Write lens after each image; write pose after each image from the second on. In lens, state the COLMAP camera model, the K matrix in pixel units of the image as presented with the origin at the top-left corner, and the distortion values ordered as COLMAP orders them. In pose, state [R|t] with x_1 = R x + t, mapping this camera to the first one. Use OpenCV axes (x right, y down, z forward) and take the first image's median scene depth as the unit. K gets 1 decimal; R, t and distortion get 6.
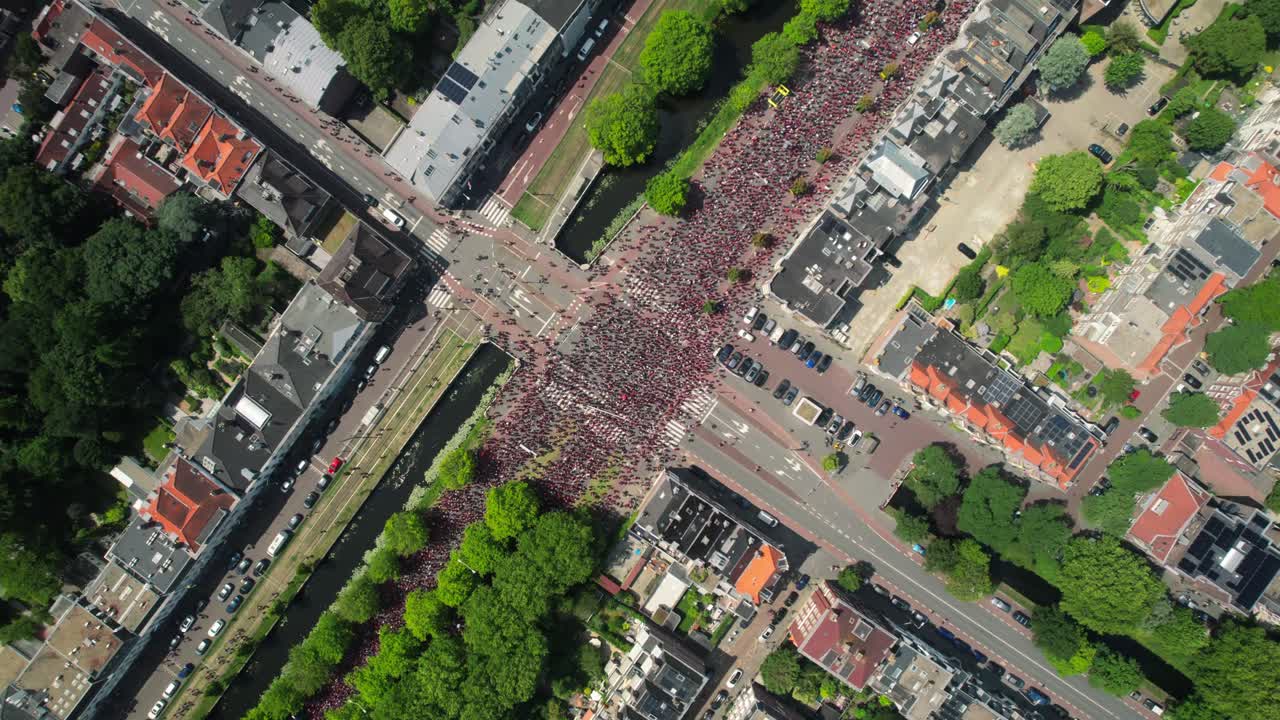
lens RADIAL K [[834.9, 0, 644.2], [0, 834.9, 364.6], [0, 0, 1]] dist [-0.082700, 0.057868]
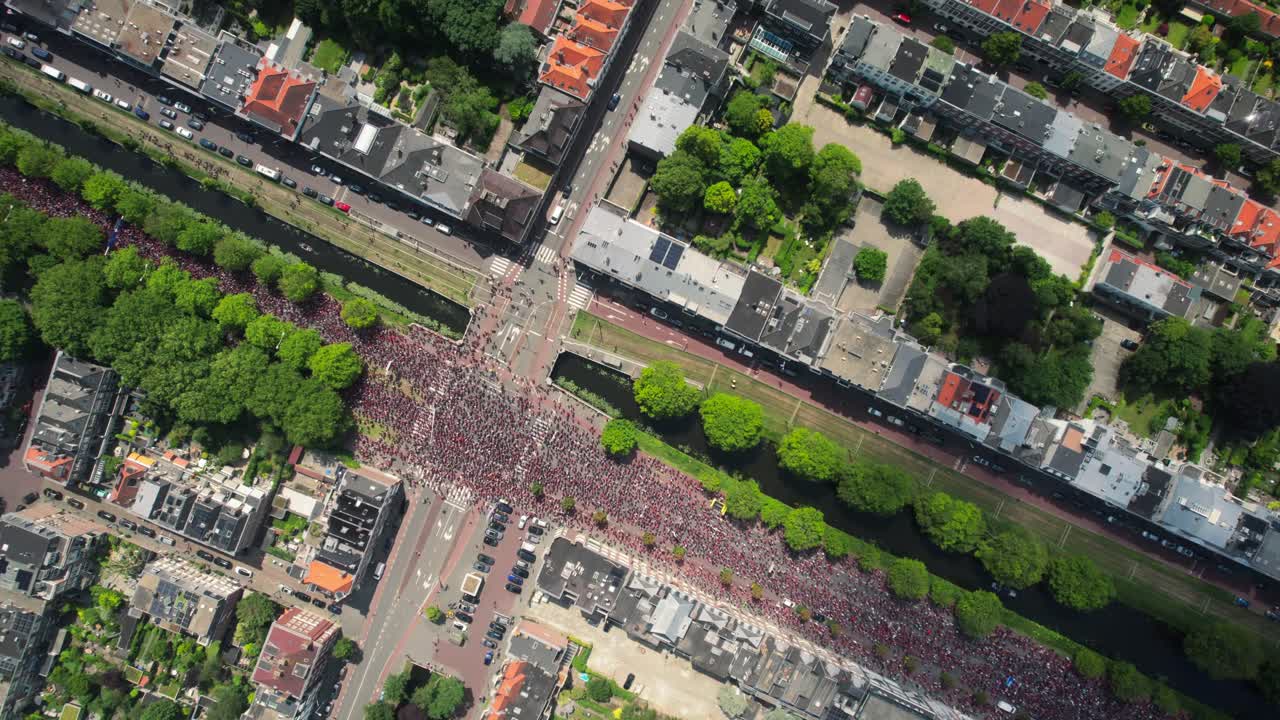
lens RADIAL K [[834.9, 0, 644.2], [0, 834.9, 364.6], [0, 0, 1]] dist [-0.082700, 0.057868]
pose [[0.208623, 0.977251, 0.038170, -0.111992], [-0.976659, 0.210219, -0.044101, -0.204879], [-0.051122, -0.028079, 0.998298, -0.213920]]
